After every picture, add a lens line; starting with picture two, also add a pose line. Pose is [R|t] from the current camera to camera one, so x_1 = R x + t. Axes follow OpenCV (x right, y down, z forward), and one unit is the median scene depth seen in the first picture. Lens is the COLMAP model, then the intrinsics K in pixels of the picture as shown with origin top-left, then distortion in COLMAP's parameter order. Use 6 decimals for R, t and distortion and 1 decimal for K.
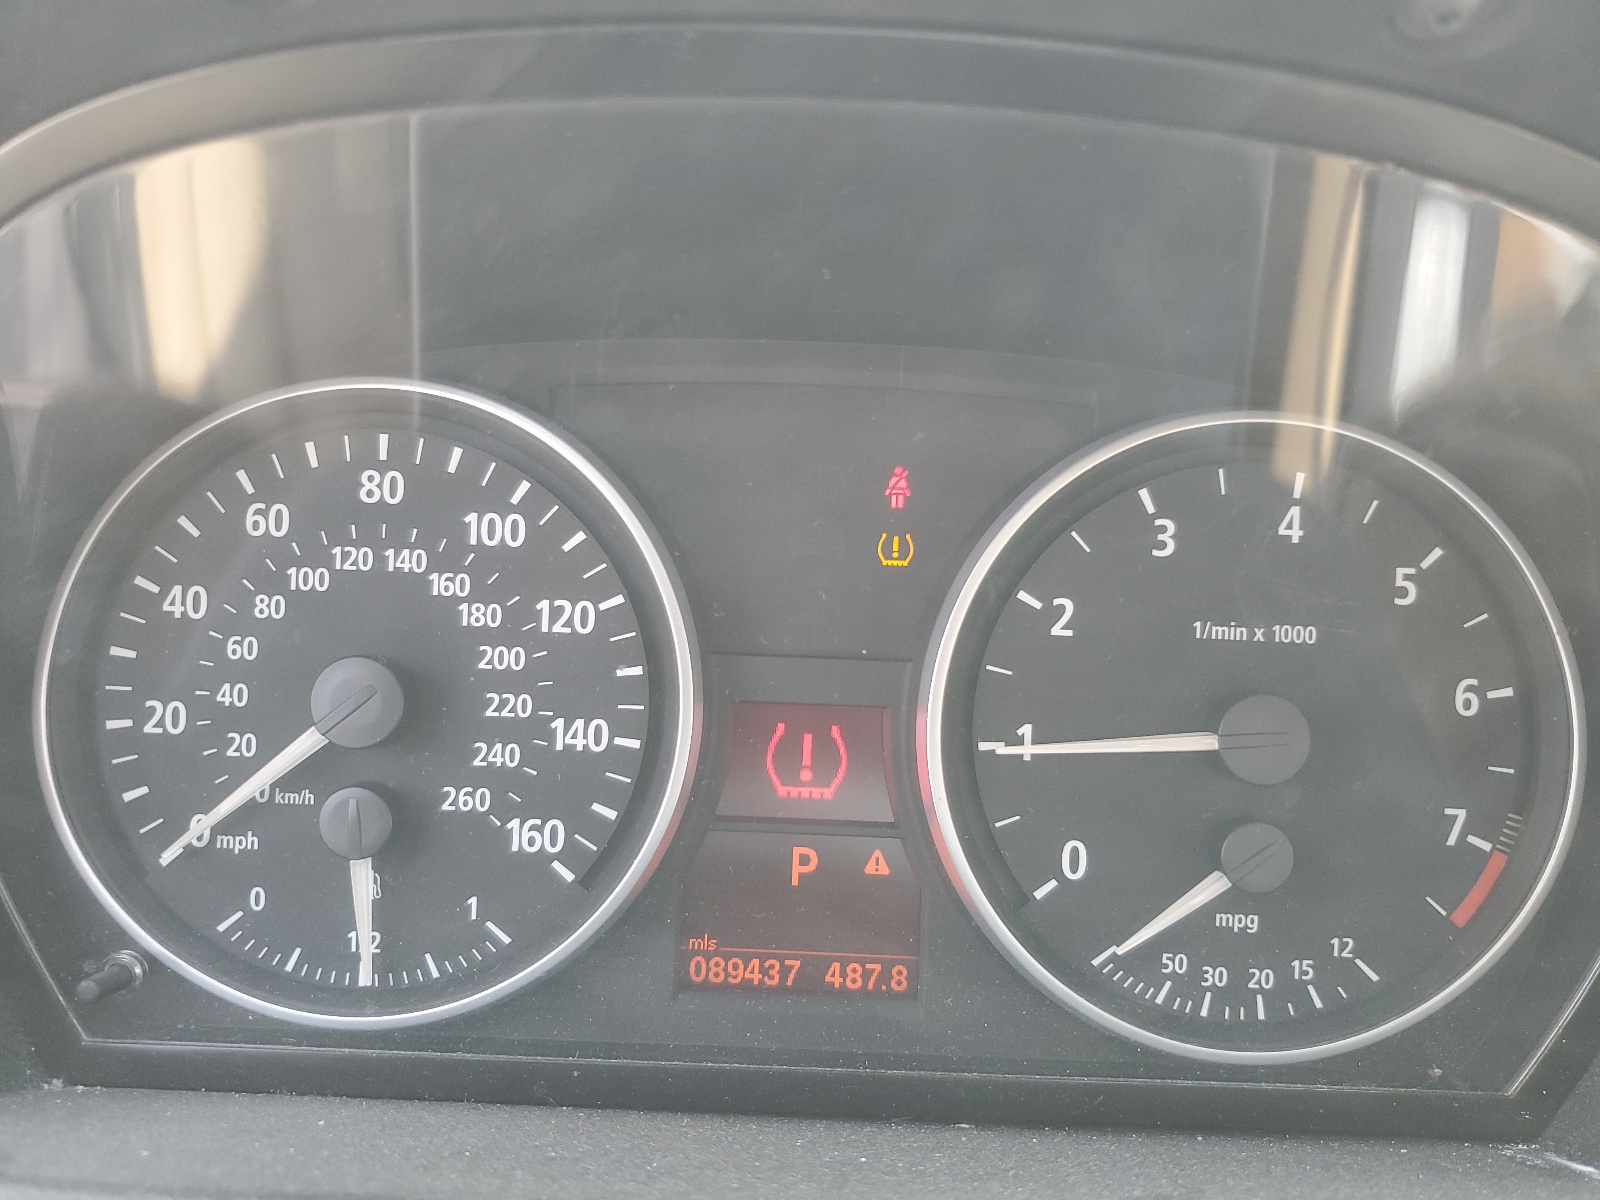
lens RADIAL K [[1214.2, 0, 800.2], [0, 1214.2, 600.4], [0, 0, 1]] dist [0.004297, 0.000836]
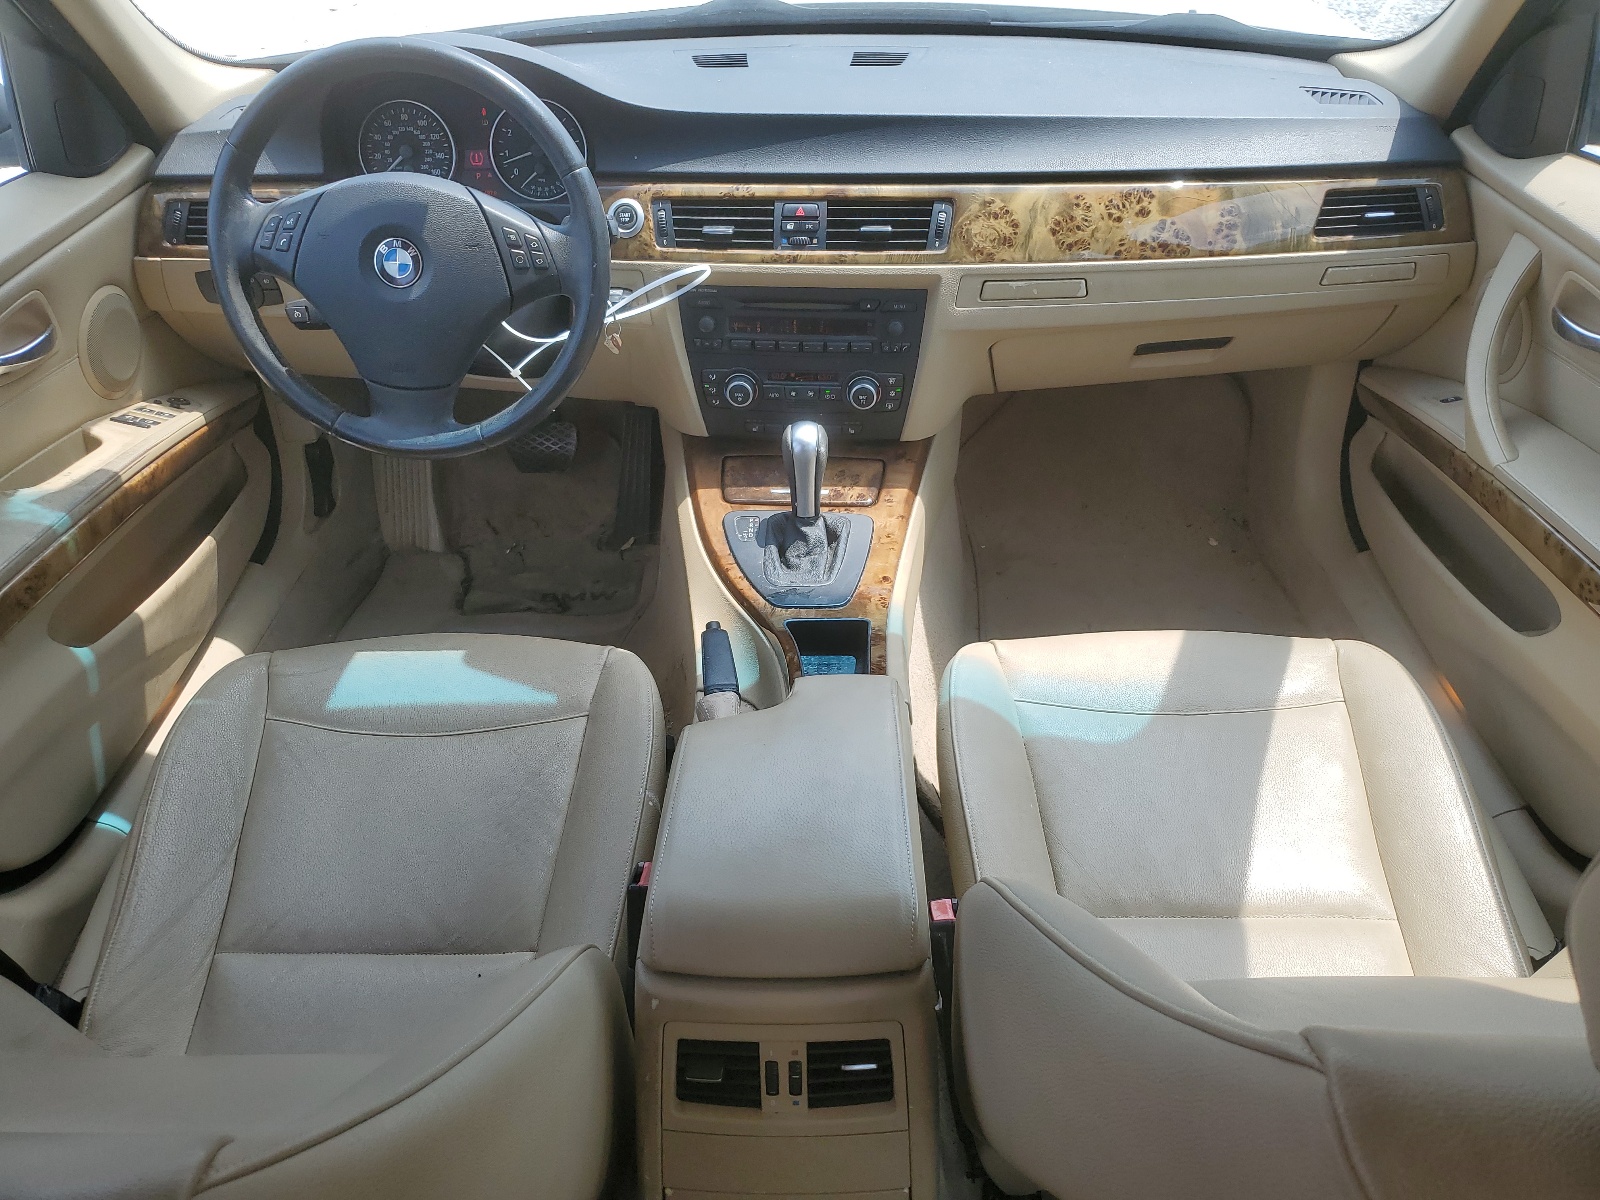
lens RADIAL K [[1214.2, 0, 799.4], [0, 1214.2, 600.0], [0, 0, 1]] dist [0.004297, 0.000836]
pose [[0.998420, -0.037753, -0.041625, 1.960422], [0.050305, 0.930600, 0.362564, 0.062064], [0.025048, -0.364085, 0.931029, -6.005439]]
